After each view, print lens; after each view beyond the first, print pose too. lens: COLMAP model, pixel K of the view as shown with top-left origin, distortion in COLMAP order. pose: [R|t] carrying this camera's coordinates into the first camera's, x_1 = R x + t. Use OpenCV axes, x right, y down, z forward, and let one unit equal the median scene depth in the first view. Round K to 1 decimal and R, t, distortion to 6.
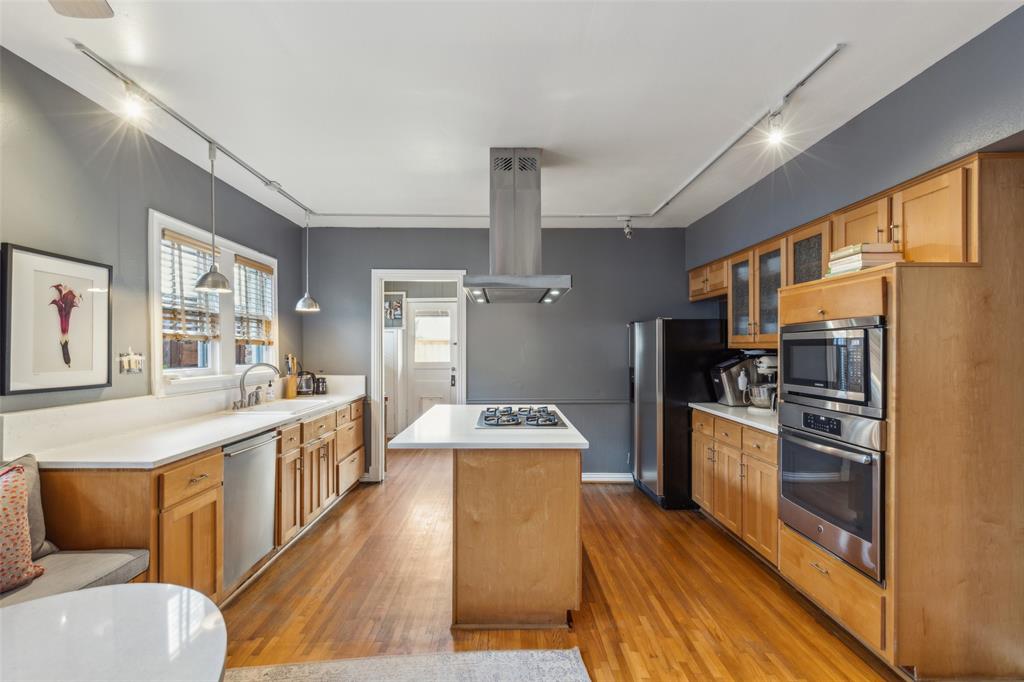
lens RADIAL K [[487.0, 0, 511.4], [0, 487.0, 349.8], [0, 0, 1]] dist [0.000254, 0.000004]
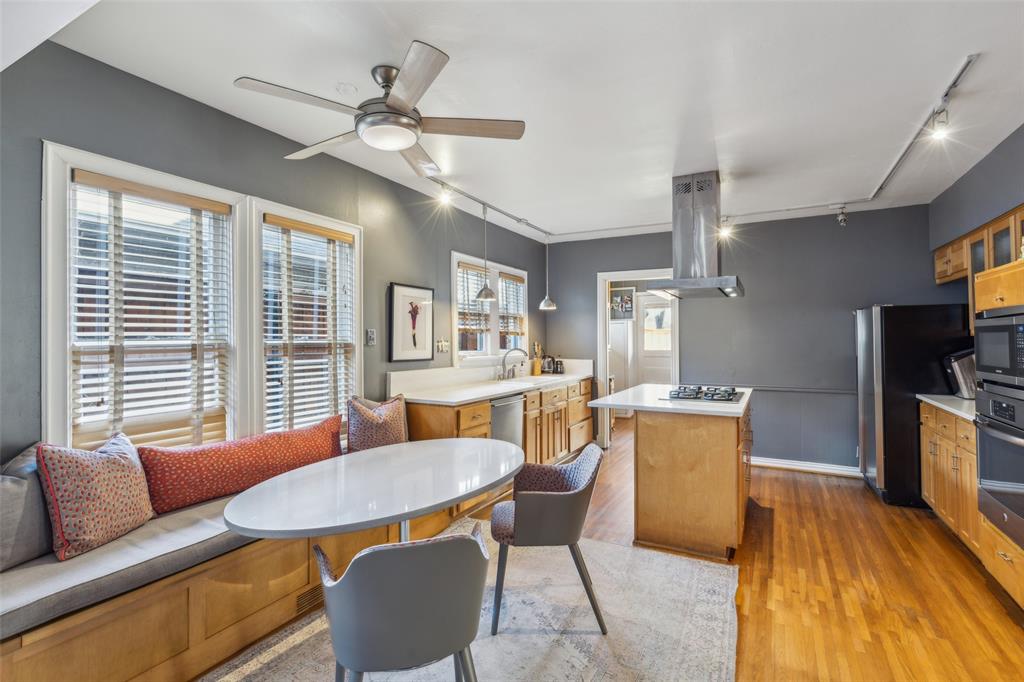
lens RADIAL K [[487.0, 0, 510.3], [0, 487.0, 336.8], [0, 0, 1]] dist [0.000254, 0.000004]
pose [[0.874208, -0.004514, -0.485531, 0.185066], [0.001409, 0.999976, -0.006760, 0.004864], [0.485550, 0.005226, 0.874193, -0.279174]]
